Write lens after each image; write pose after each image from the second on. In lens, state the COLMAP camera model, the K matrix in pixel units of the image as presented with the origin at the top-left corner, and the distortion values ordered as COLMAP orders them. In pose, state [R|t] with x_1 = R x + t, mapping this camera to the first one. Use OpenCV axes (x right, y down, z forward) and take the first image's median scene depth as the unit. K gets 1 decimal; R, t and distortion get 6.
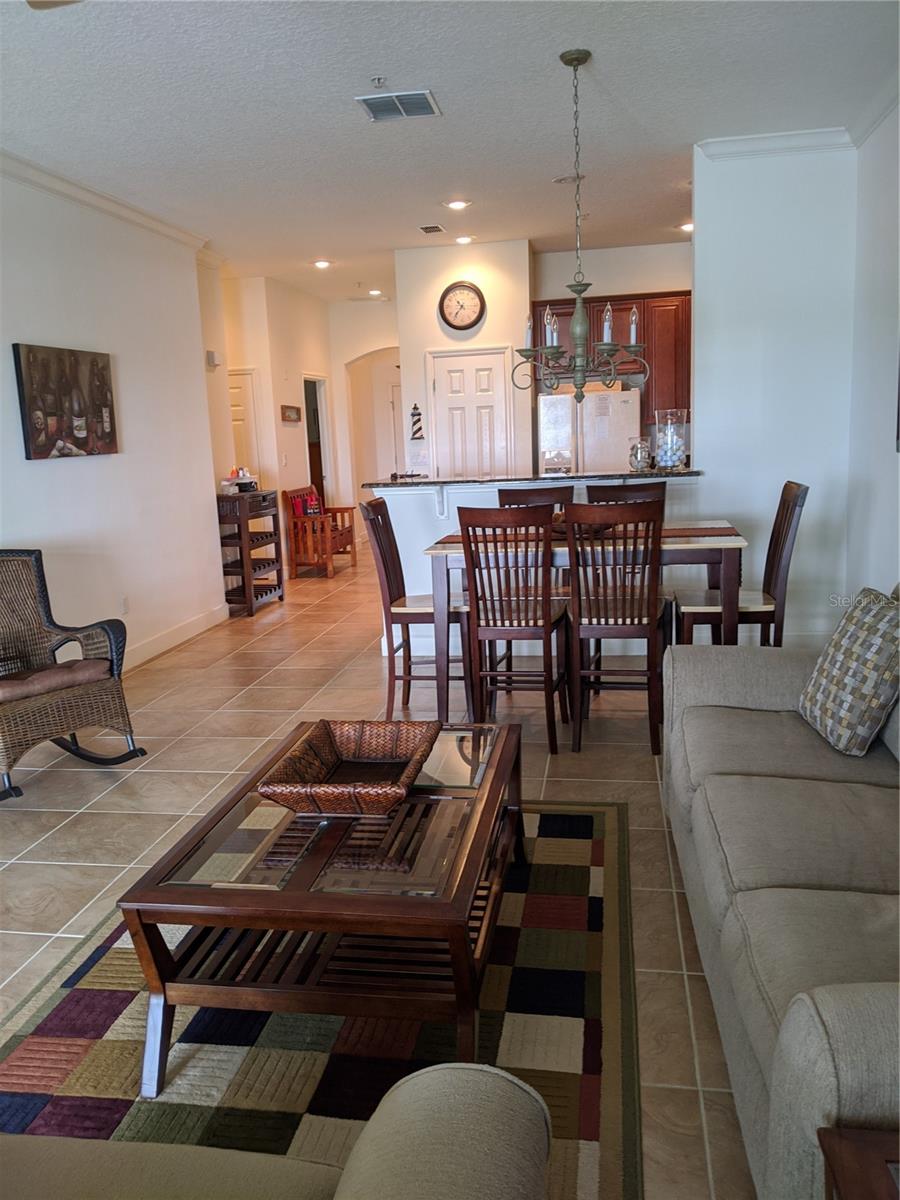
lens RADIAL K [[951.8, 0, 450.0], [0, 951.8, 600.0], [0, 0, 1]] dist [0.114115, -0.172128]
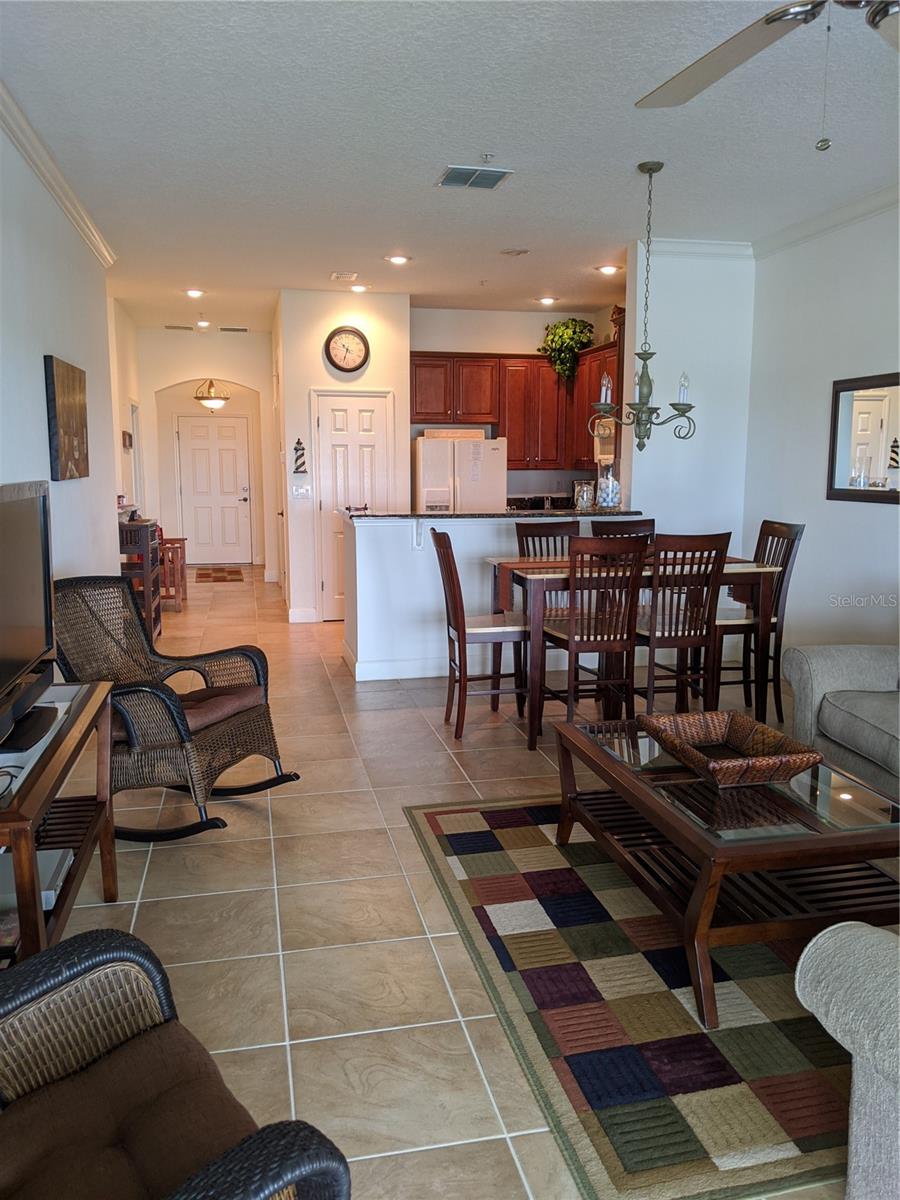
lens RADIAL K [[951.8, 0, 450.0], [0, 951.8, 600.0], [0, 0, 1]] dist [0.114115, -0.172128]
pose [[0.916764, -0.012332, 0.399239, -0.316915], [0.029247, 0.998913, -0.036304, 0.008704], [-0.398357, 0.044959, 0.916128, 0.008923]]
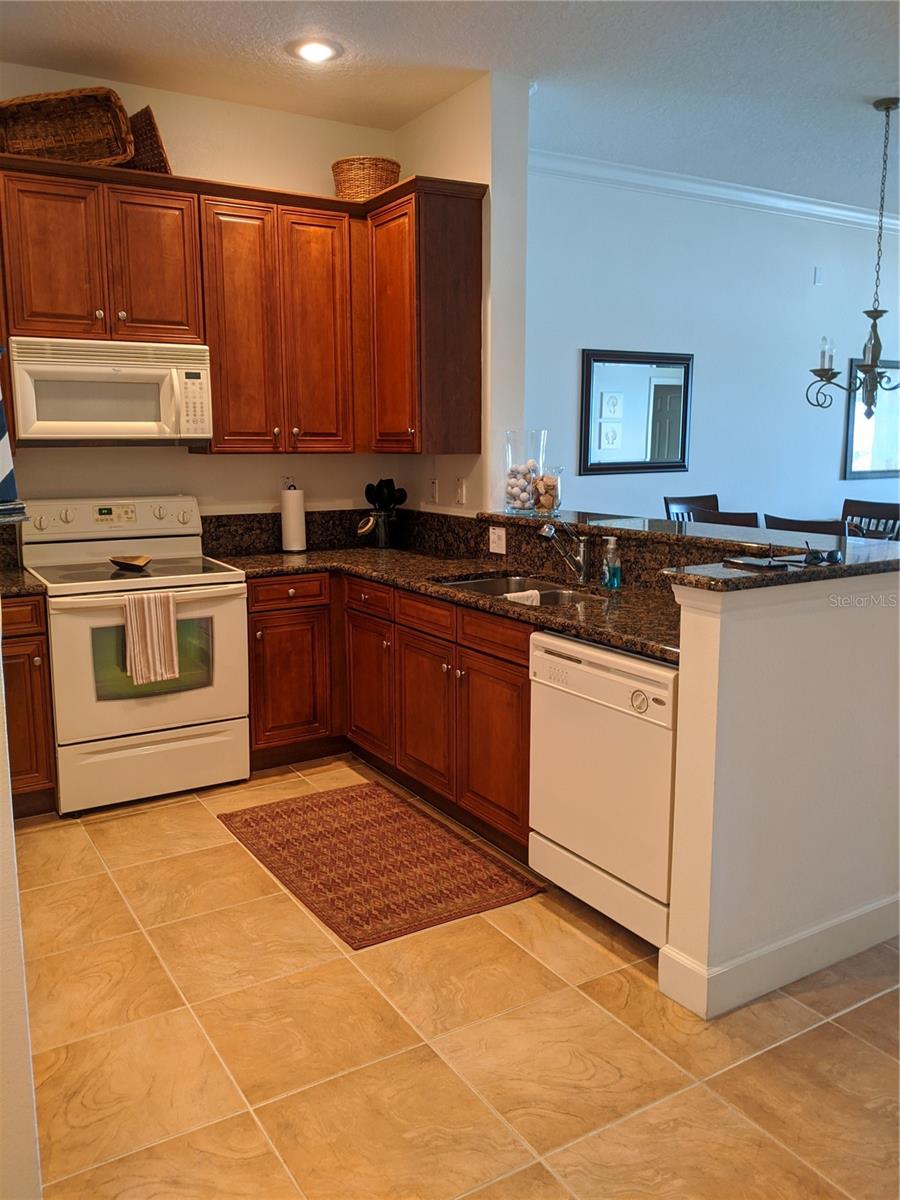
lens RADIAL K [[951.8, 0, 450.0], [0, 951.8, 600.0], [0, 0, 1]] dist [0.114115, -0.172128]
pose [[-0.678147, -0.078952, 0.730673, -0.200271], [0.163049, 0.953273, 0.254332, -0.211368], [-0.716611, 0.291610, -0.633586, 1.208201]]
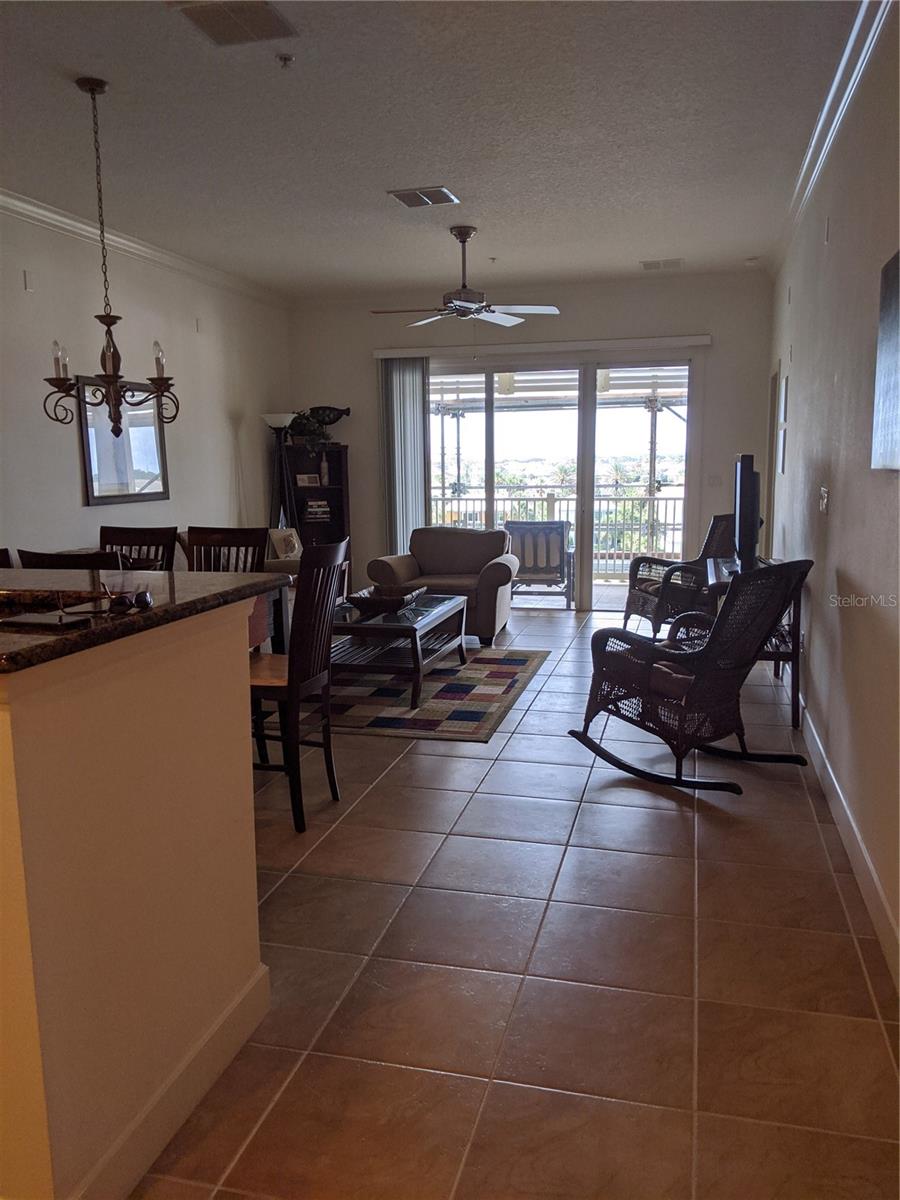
lens RADIAL K [[950.2, 0, 450.0], [0, 950.2, 600.0], [0, 0, 1]] dist [-0.004558, 0.000944]
pose [[-0.996984, 0.051540, 0.058022, -0.136181], [0.067515, 0.944682, 0.320963, -0.193508], [-0.038270, 0.323912, -0.945313, 1.127003]]
